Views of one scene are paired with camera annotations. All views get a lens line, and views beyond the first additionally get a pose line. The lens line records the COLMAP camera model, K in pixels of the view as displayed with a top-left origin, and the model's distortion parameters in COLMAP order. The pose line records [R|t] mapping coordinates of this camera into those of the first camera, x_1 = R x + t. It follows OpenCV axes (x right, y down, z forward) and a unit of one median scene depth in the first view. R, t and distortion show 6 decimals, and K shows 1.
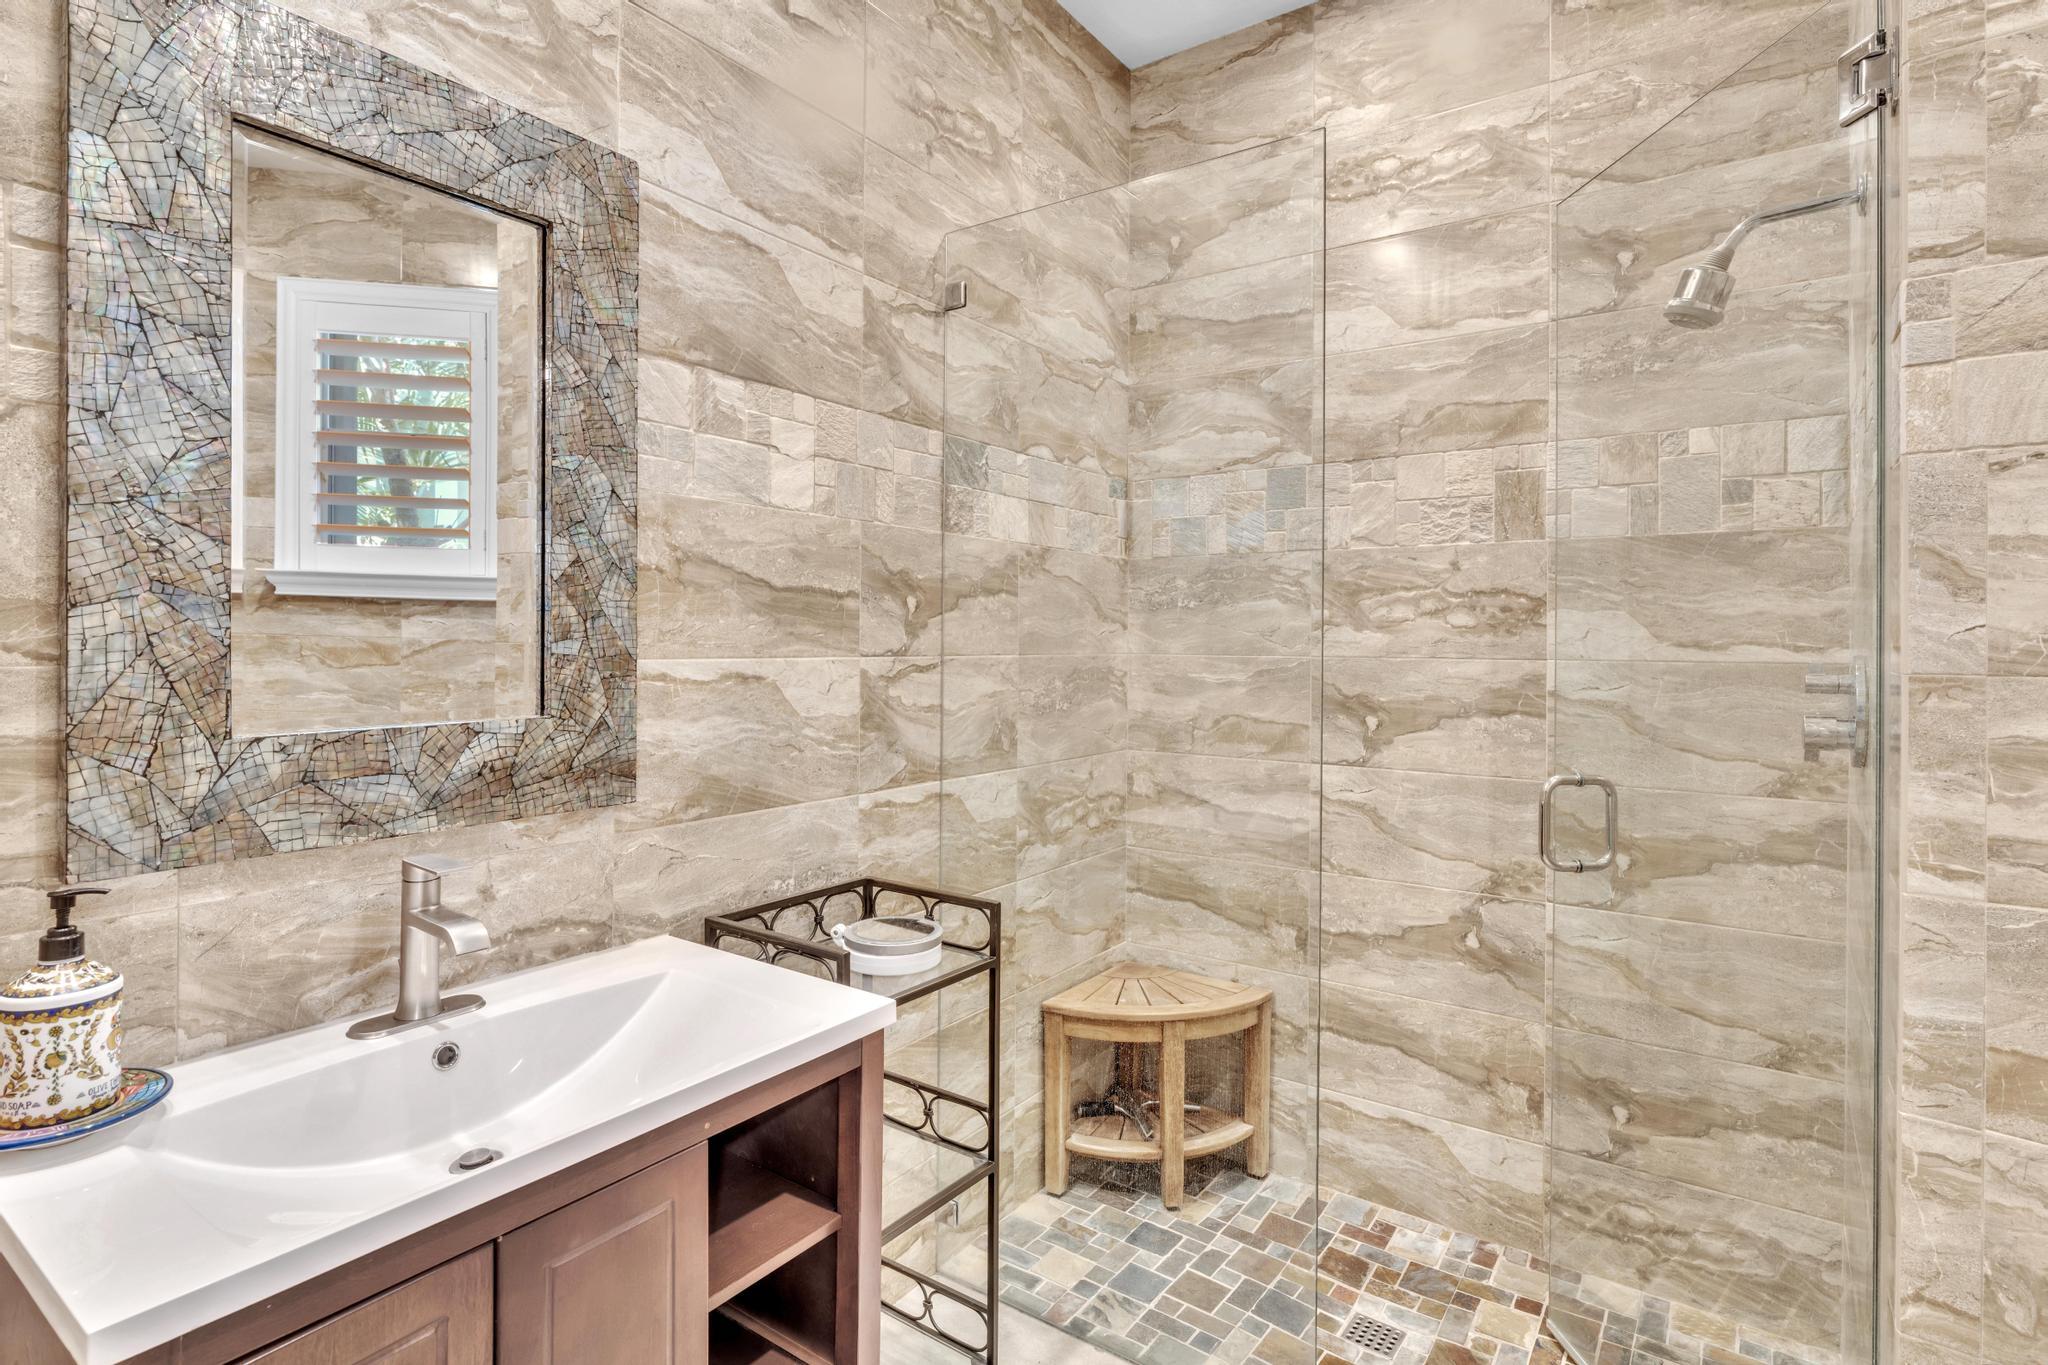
lens RADIAL K [[1027.8, 0, 1023.4], [0, 1027.8, 636.9], [0, 0, 1]] dist [-0.007067, 0.002865]
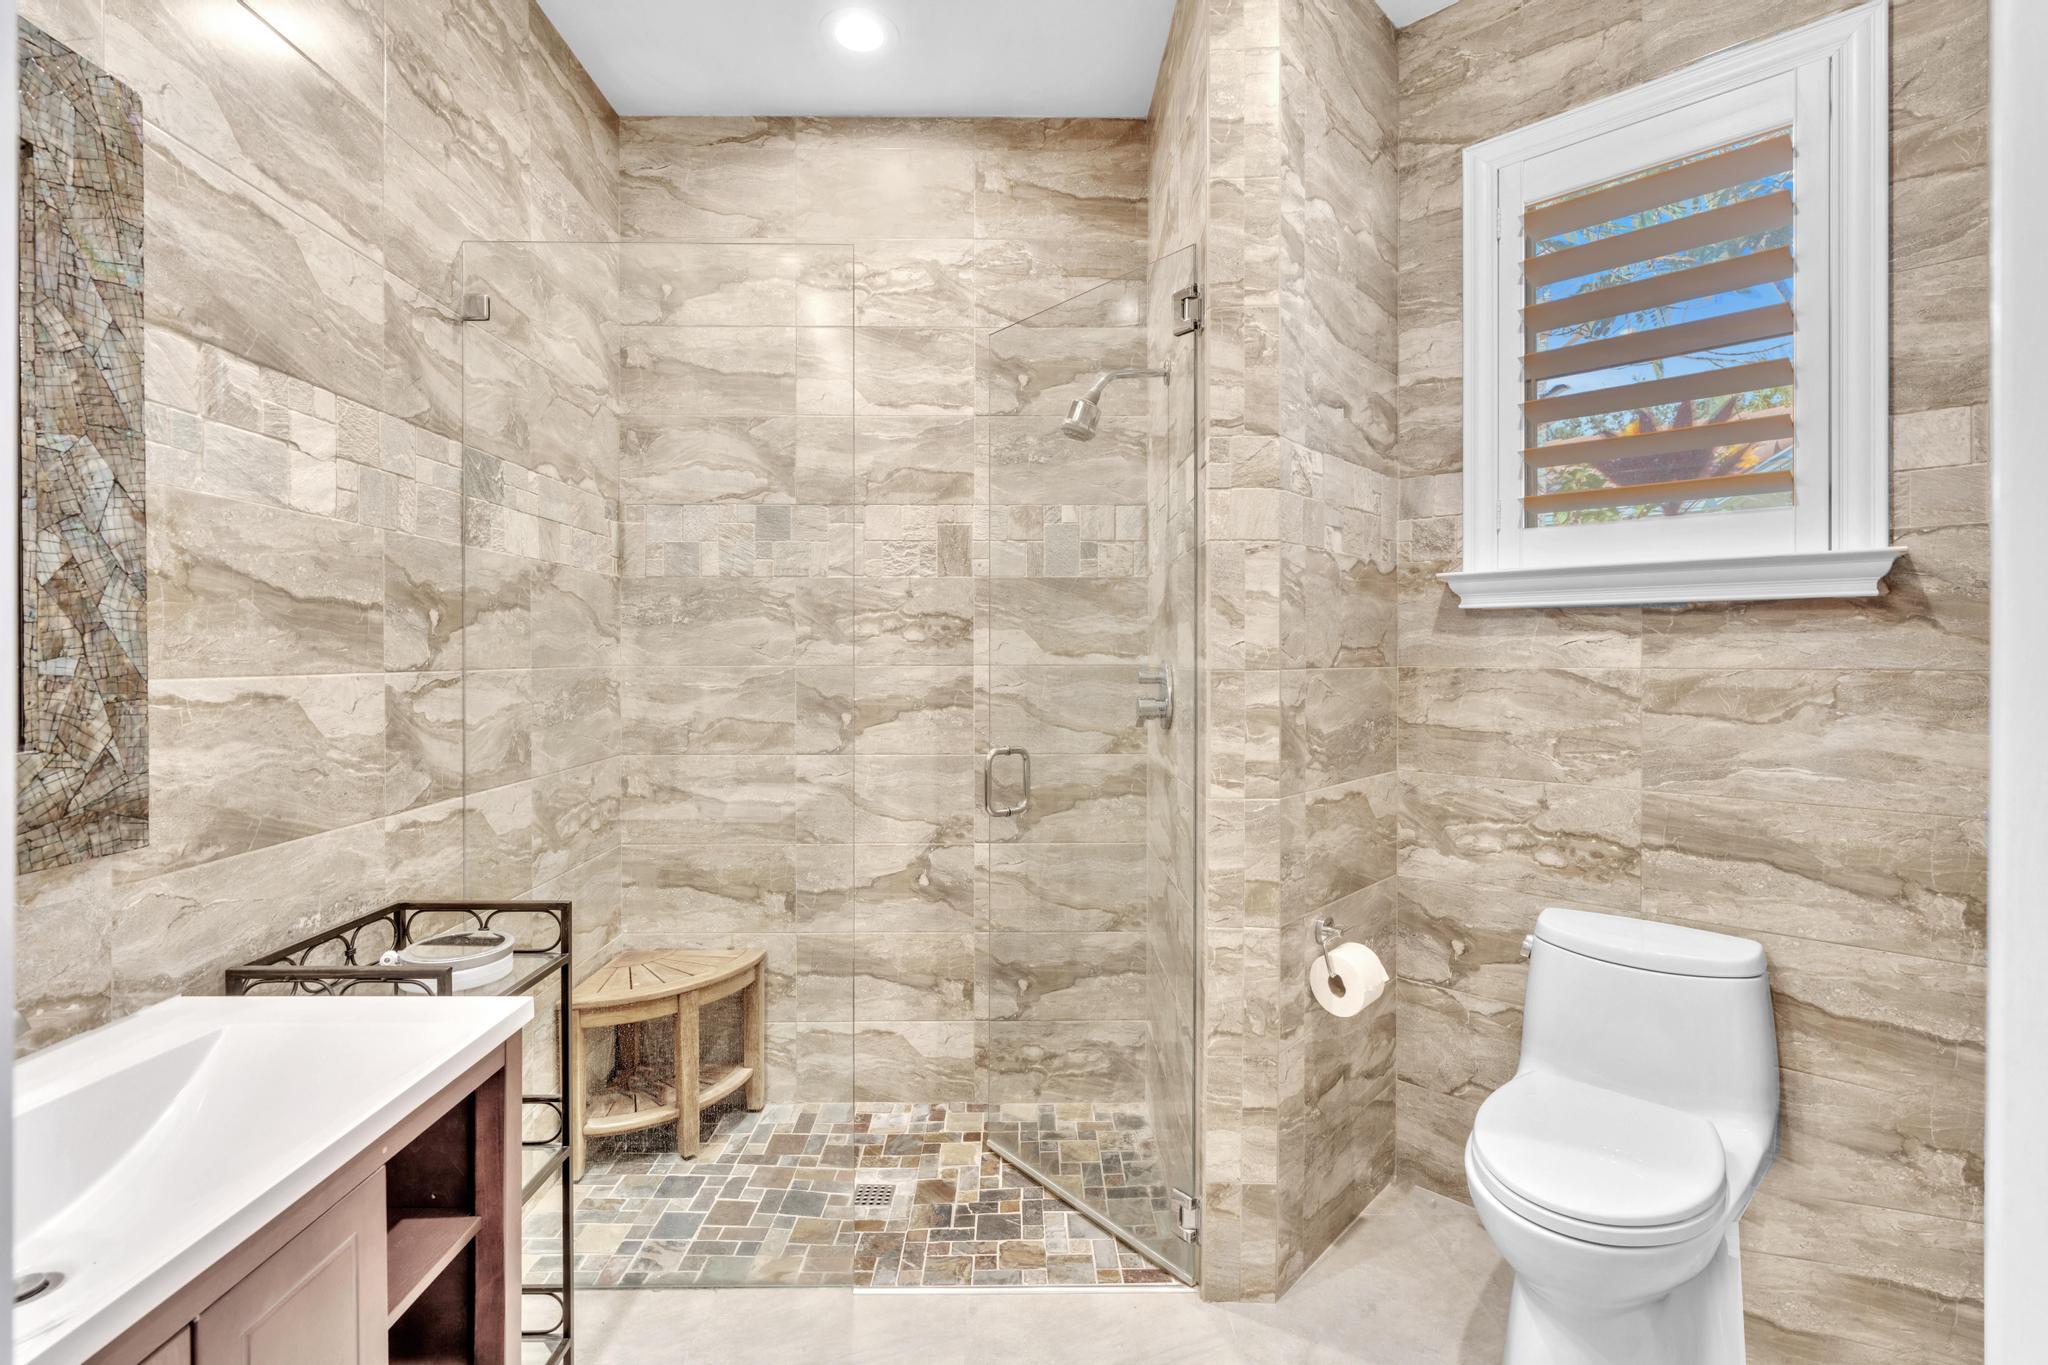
lens RADIAL K [[929.2, 0, 1022.4], [0, 929.2, 660.0], [0, 0, 1]] dist [-0.006091, 0.001578]
pose [[0.810160, -0.011298, 0.586101, -0.171950], [0.003765, 0.999894, 0.014071, -0.001872], [-0.586197, -0.009193, 0.810116, -0.038472]]
